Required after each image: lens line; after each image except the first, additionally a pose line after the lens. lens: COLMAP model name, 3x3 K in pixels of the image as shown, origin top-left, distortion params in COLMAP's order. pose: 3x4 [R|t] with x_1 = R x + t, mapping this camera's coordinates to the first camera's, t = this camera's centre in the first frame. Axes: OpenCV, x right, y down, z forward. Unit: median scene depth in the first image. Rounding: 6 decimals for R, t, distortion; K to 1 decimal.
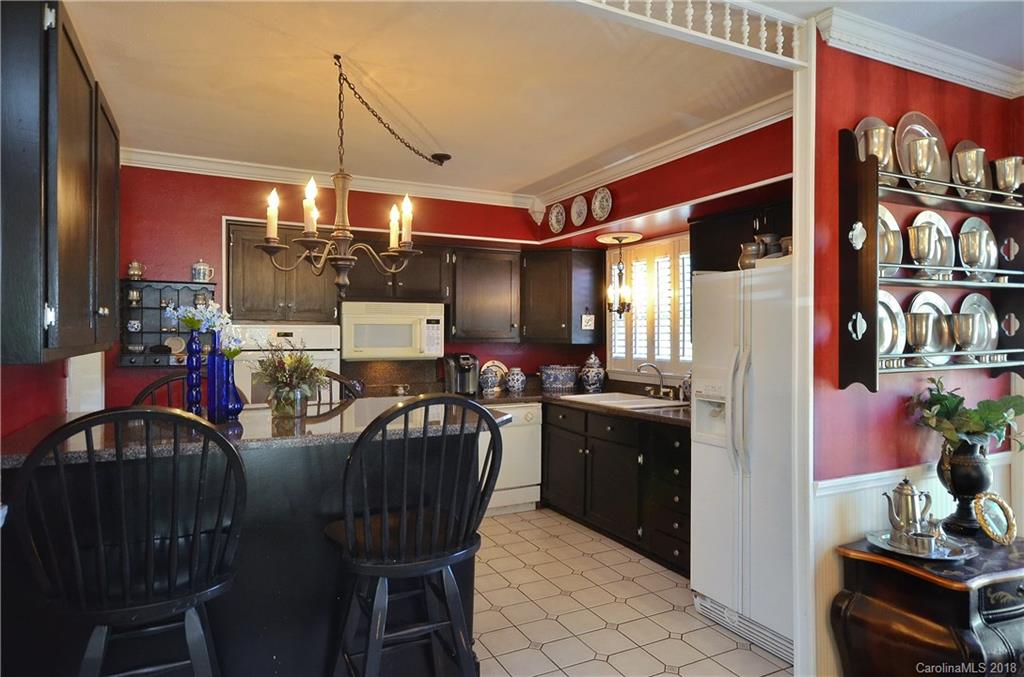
lens RADIAL K [[593.5, 0, 505.8], [0, 593.5, 328.5], [0, 0, 1]] dist [0.003406, 0.000880]
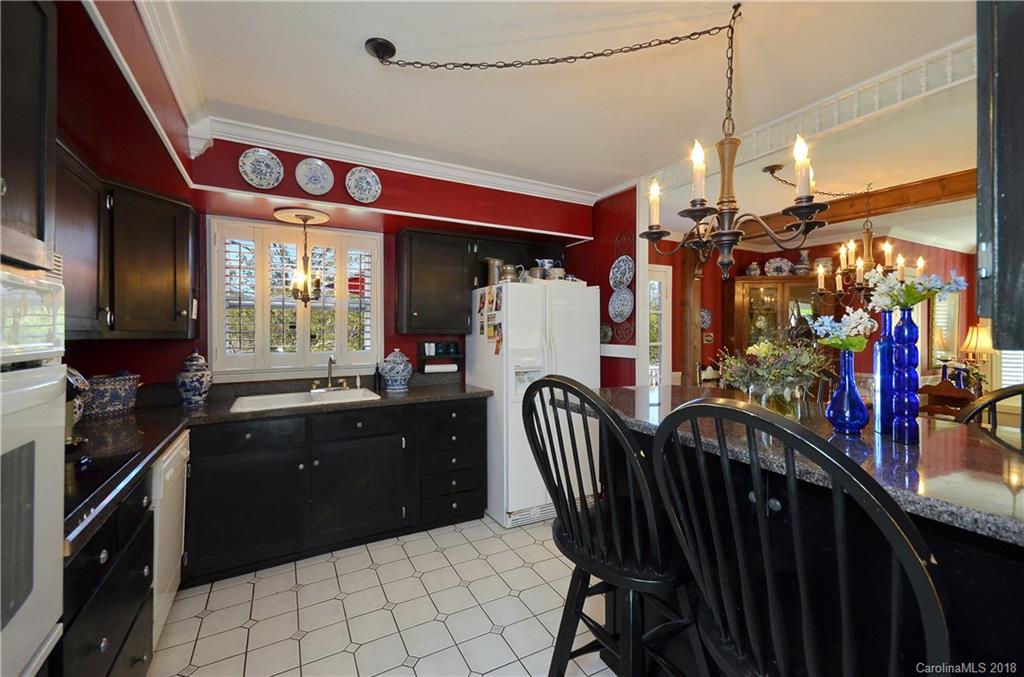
lens RADIAL K [[443.8, 0, 512.8], [0, 443.8, 326.6], [0, 0, 1]] dist [-0.000540, -0.000196]
pose [[-0.030724, 0.009218, 0.999485, -0.504295], [0.001443, 0.999957, -0.009178, 0.018873], [-0.999527, 0.001161, -0.030736, 0.738494]]
